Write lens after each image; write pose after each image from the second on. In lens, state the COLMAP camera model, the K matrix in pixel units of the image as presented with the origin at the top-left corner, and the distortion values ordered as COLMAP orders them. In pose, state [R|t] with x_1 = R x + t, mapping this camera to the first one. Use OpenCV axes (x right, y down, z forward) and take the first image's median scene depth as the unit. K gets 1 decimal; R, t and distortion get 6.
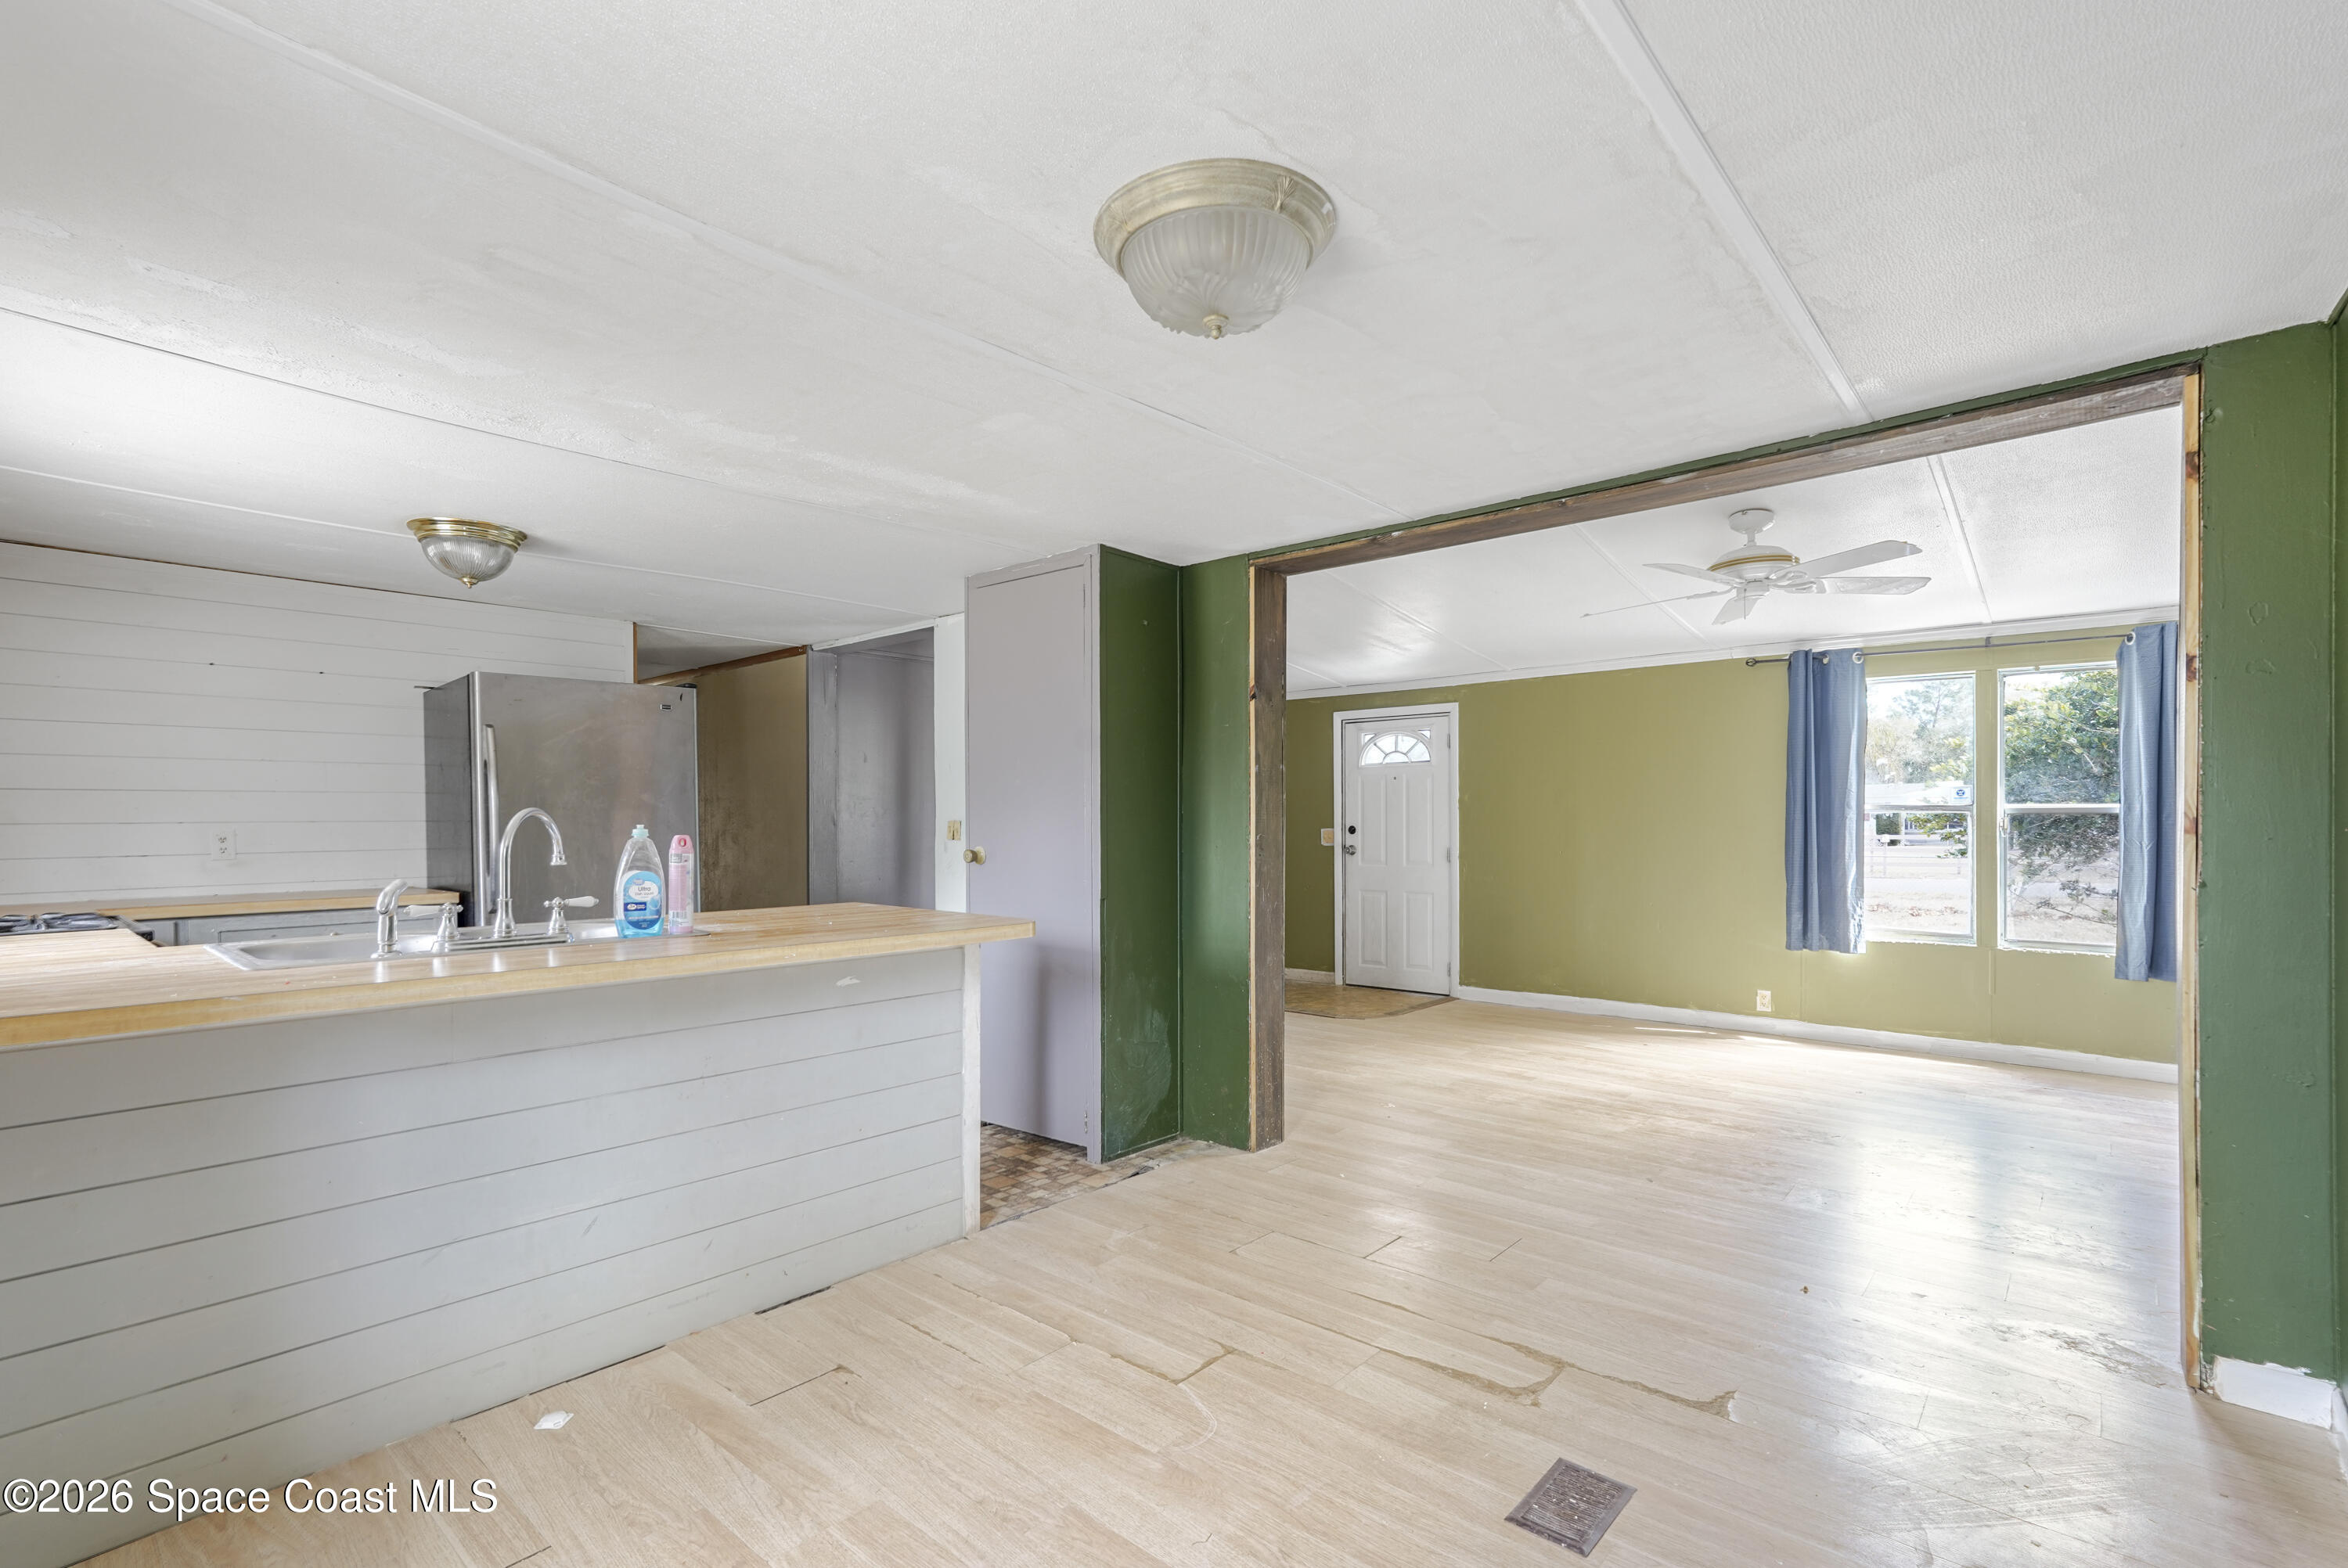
lens RADIAL K [[1065.0, 0, 1178.2], [0, 1065.0, 823.2], [0, 0, 1]] dist [-0.001225, 0.000051]
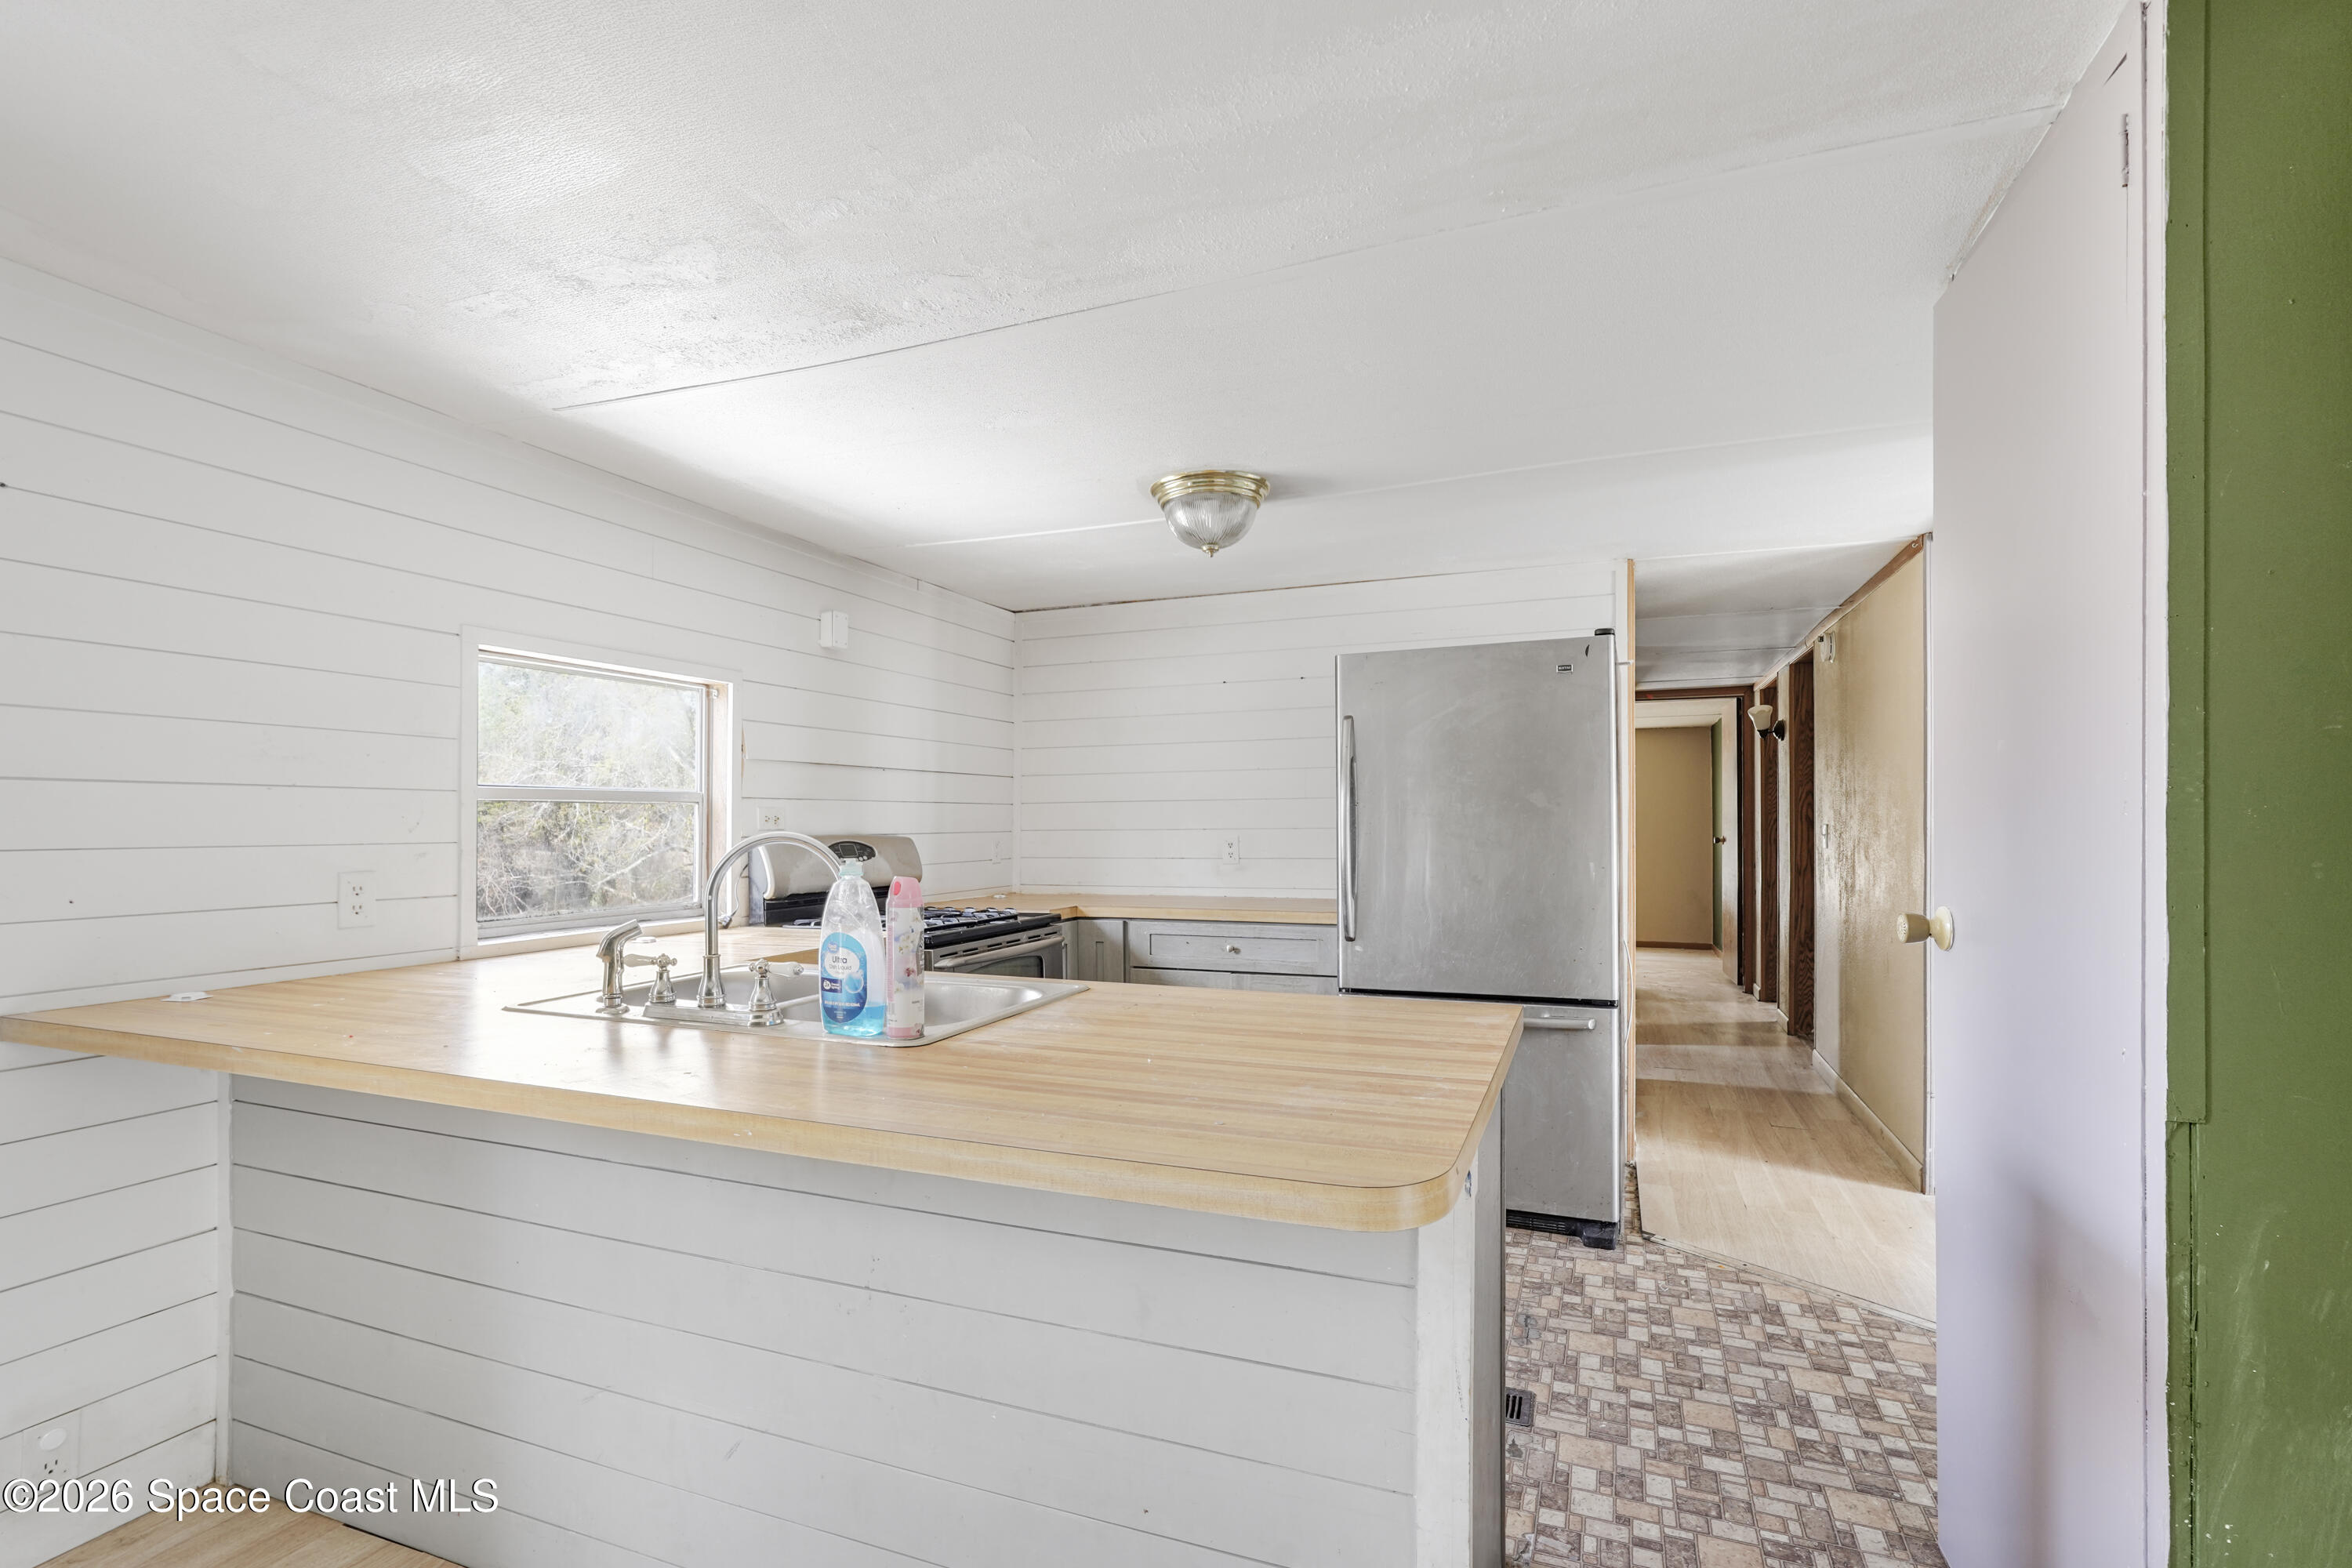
lens RADIAL K [[1067.0, 0, 1180.2], [0, 1067.0, 823.3], [0, 0, 1]] dist [-0.001225, 0.000051]
pose [[0.341141, 0.005095, -0.939998, 0.070316], [0.003164, 0.999973, 0.006569, -0.009580], [0.940007, -0.005215, 0.341116, 0.399011]]
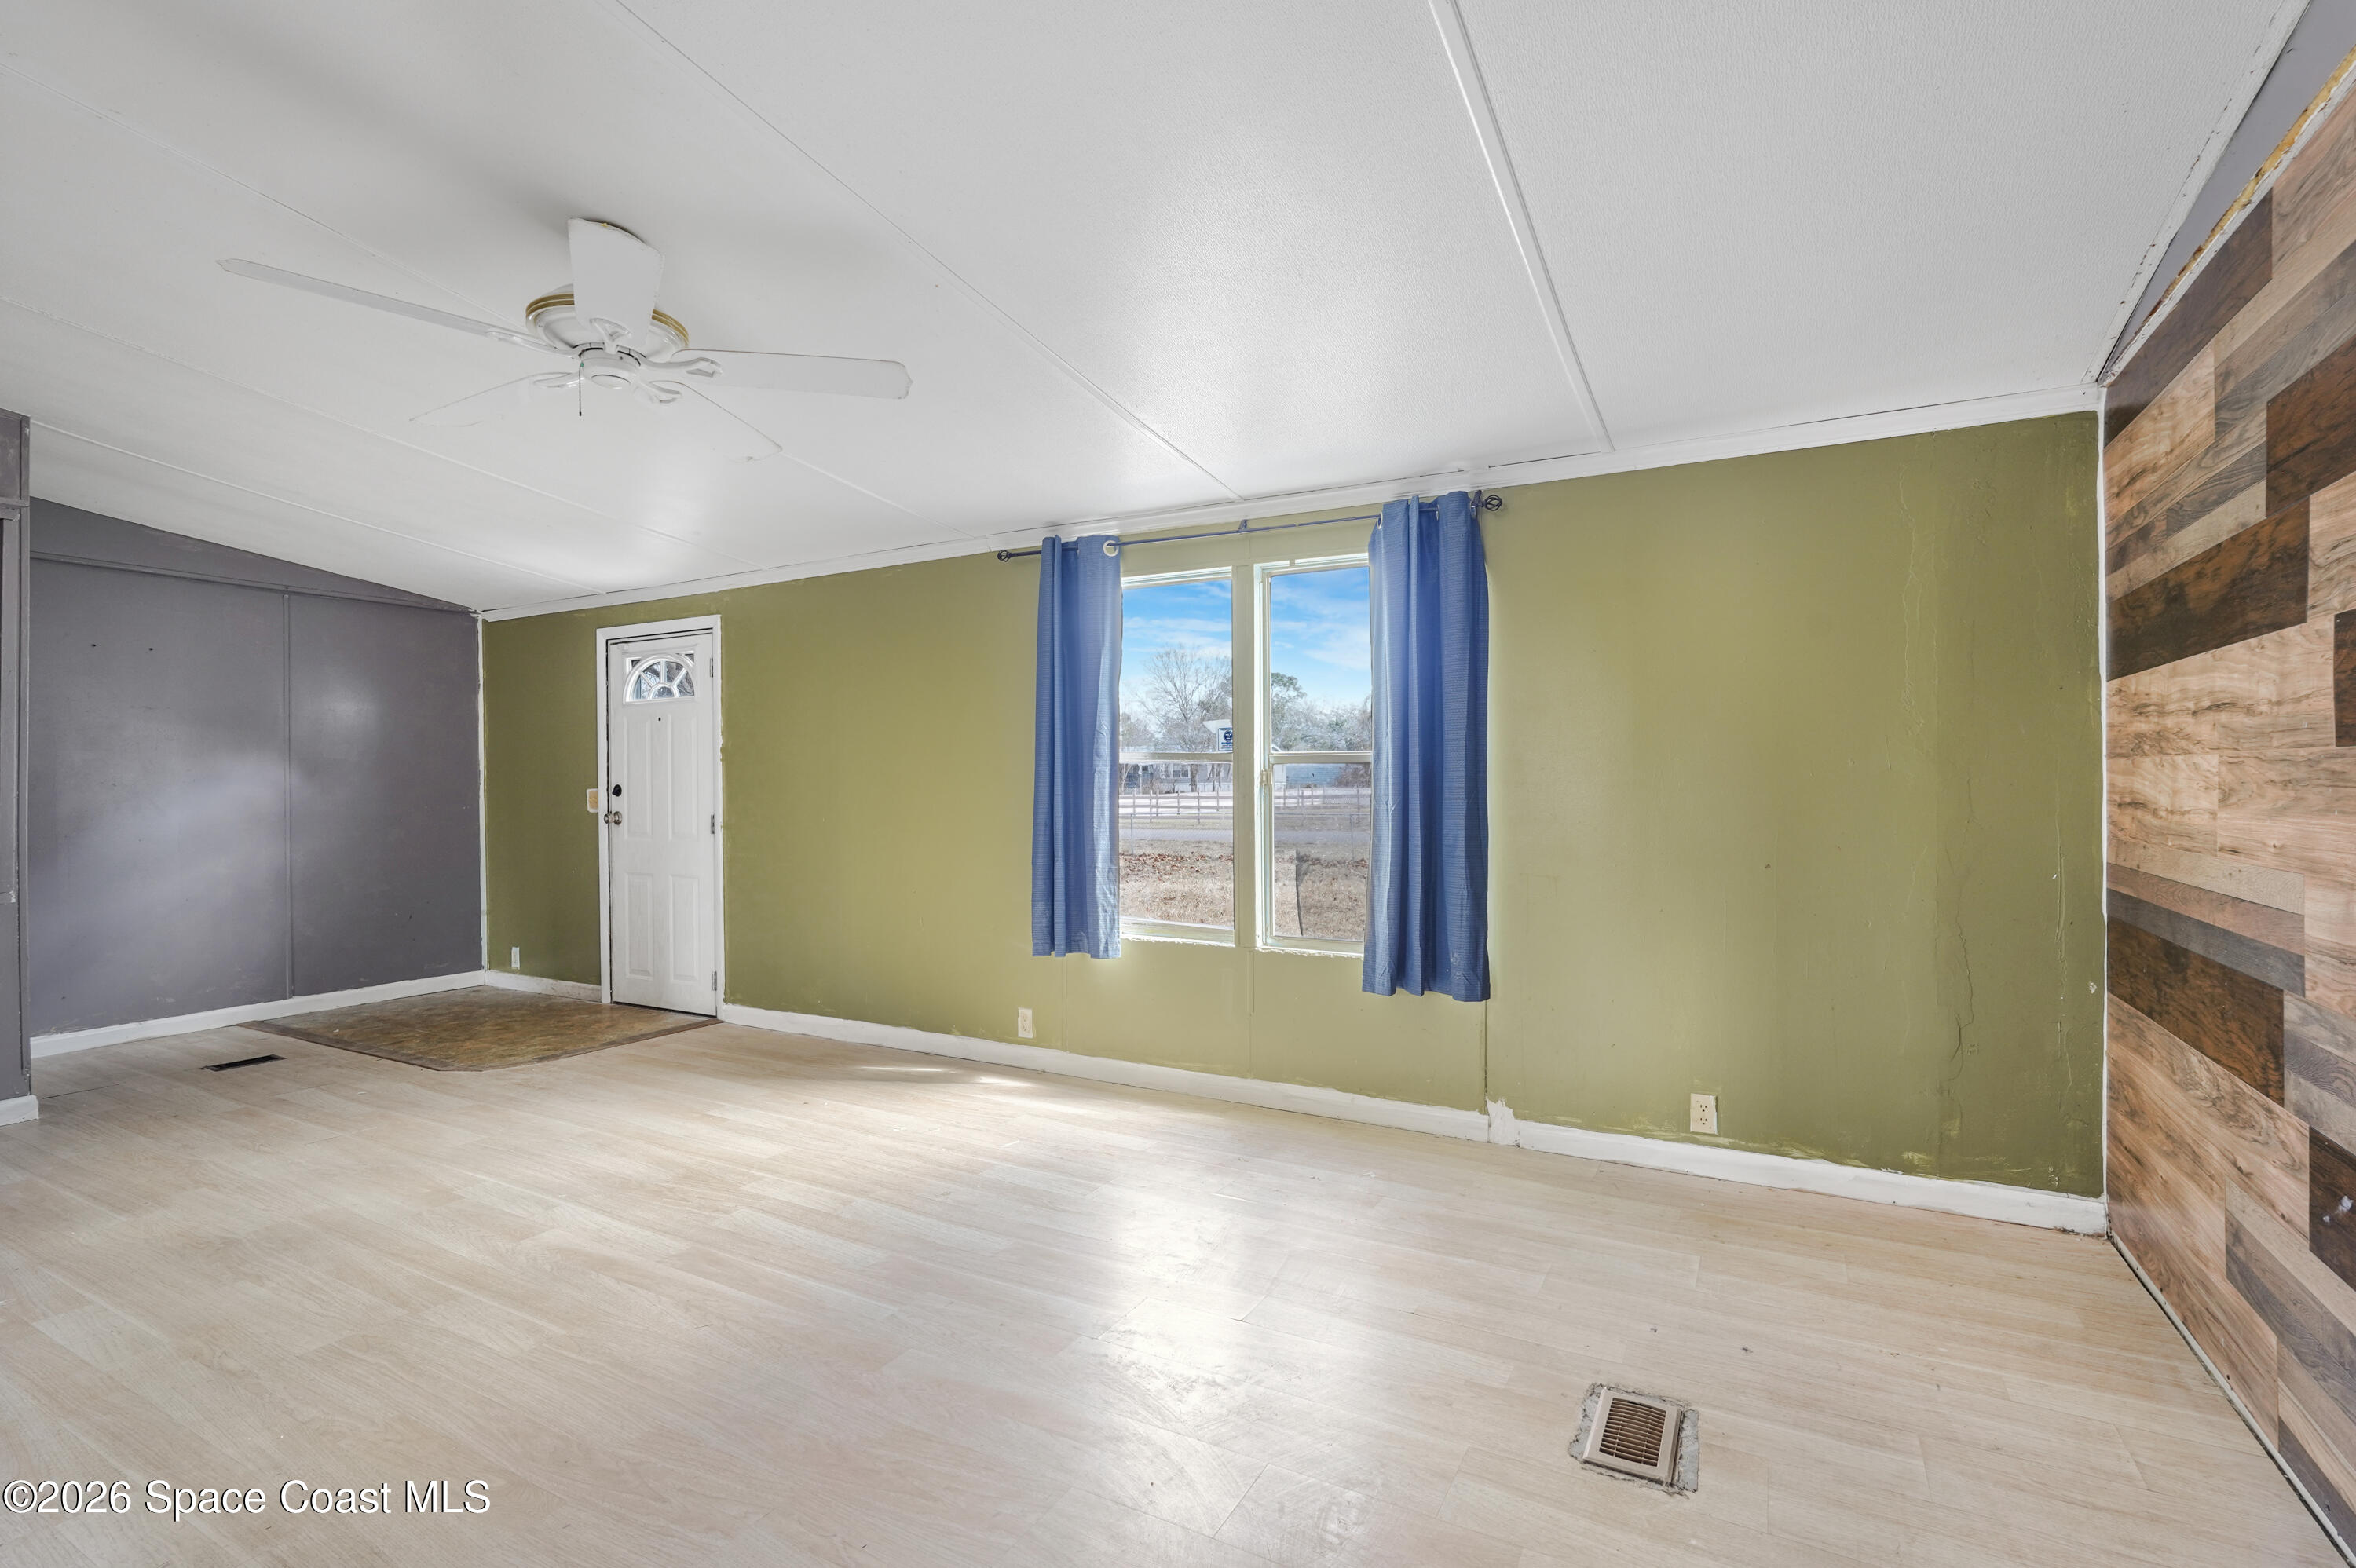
lens RADIAL K [[1095.0, 0, 1174.2], [0, 1095.0, 793.6], [0, 0, 1]] dist [-0.025421, 0.011543]
pose [[0.976686, -0.006955, 0.214560, 0.495419], [0.004726, 0.999929, 0.010898, 0.002623], [-0.214621, -0.009630, 0.976650, 0.253295]]
